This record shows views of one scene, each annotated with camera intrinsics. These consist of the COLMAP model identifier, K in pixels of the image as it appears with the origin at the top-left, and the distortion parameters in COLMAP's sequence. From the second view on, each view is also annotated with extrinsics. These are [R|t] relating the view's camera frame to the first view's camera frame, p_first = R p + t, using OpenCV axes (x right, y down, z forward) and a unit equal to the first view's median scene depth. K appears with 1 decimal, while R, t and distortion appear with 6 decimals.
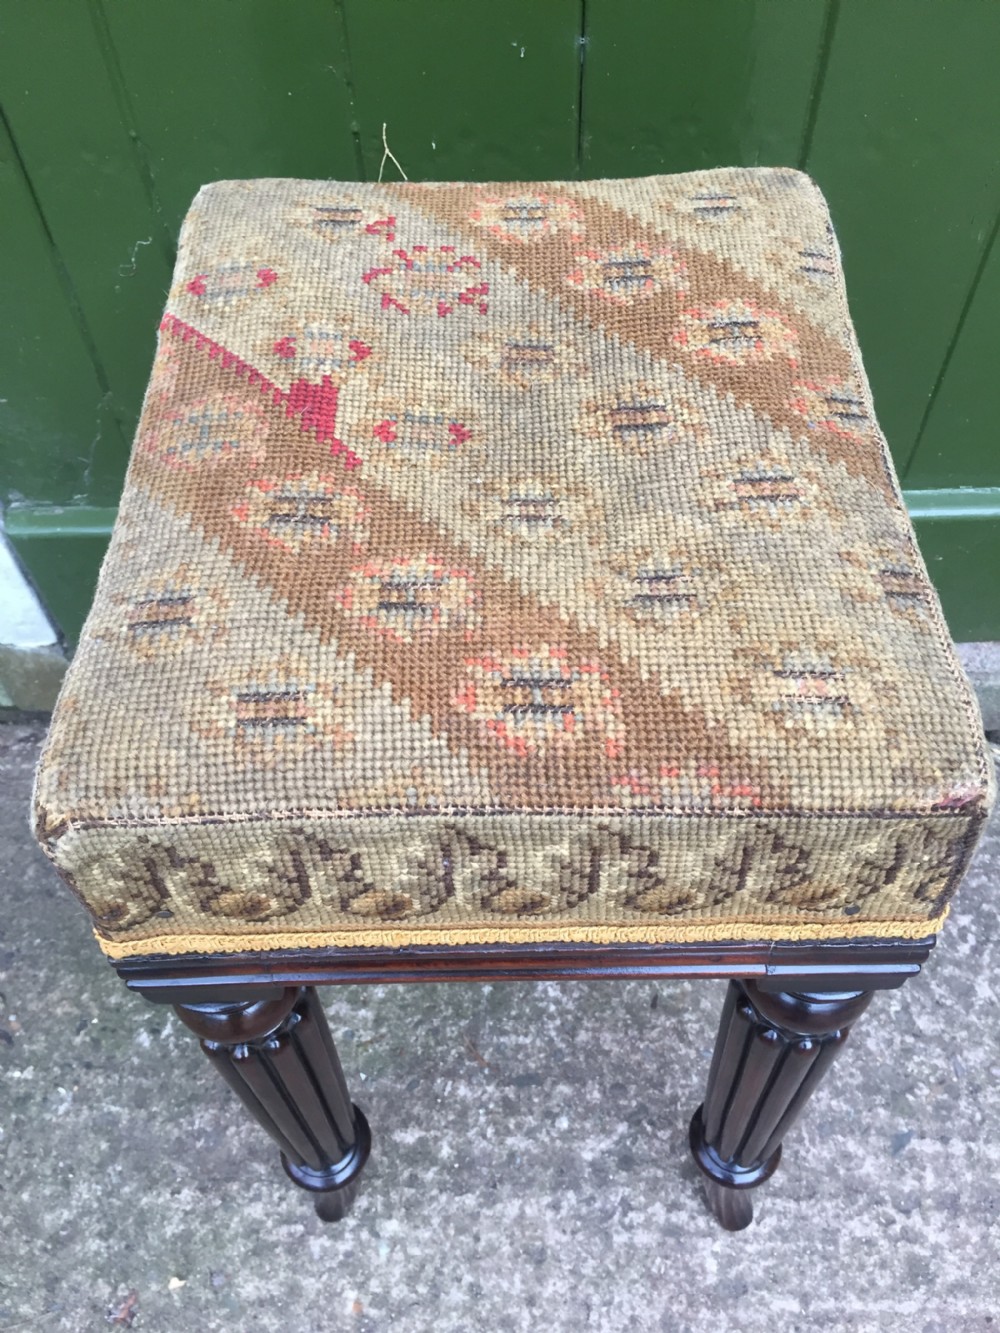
lens RADIAL K [[1155.8, 0, 504.0], [0, 1155.8, 671.1], [0, 0, 1]] dist [0.080650, -0.123695]
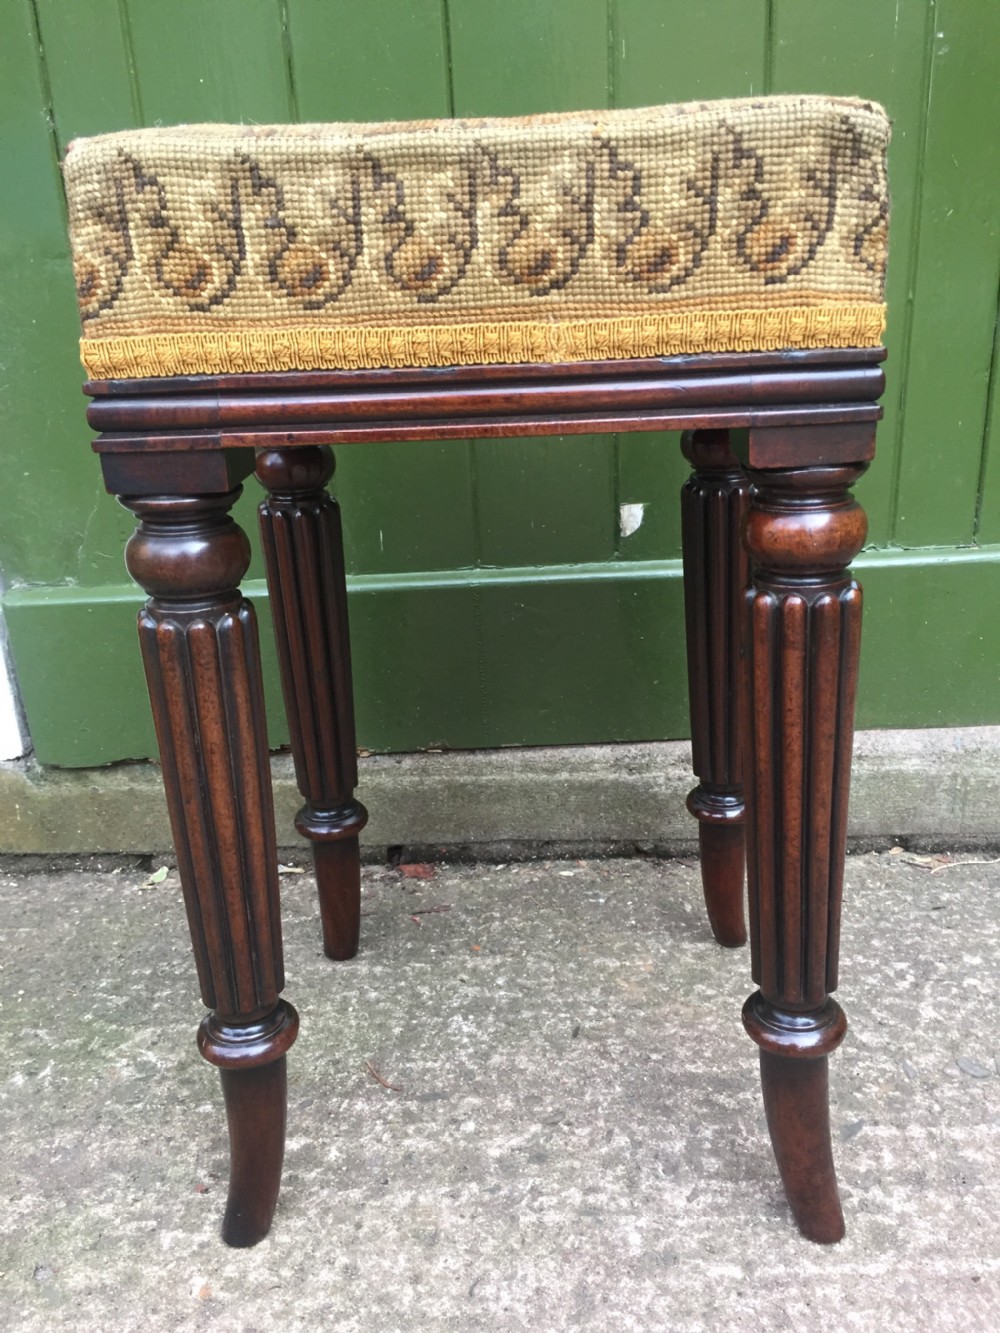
lens RADIAL K [[1155.8, 0, 507.5], [0, 1155.8, 668.4], [0, 0, 1]] dist [0.080650, -0.123695]
pose [[0.999712, -0.019032, -0.014651, 0.100978], [0.007333, 0.822735, -0.568379, 0.615140], [0.022871, 0.568107, 0.822637, 0.077225]]
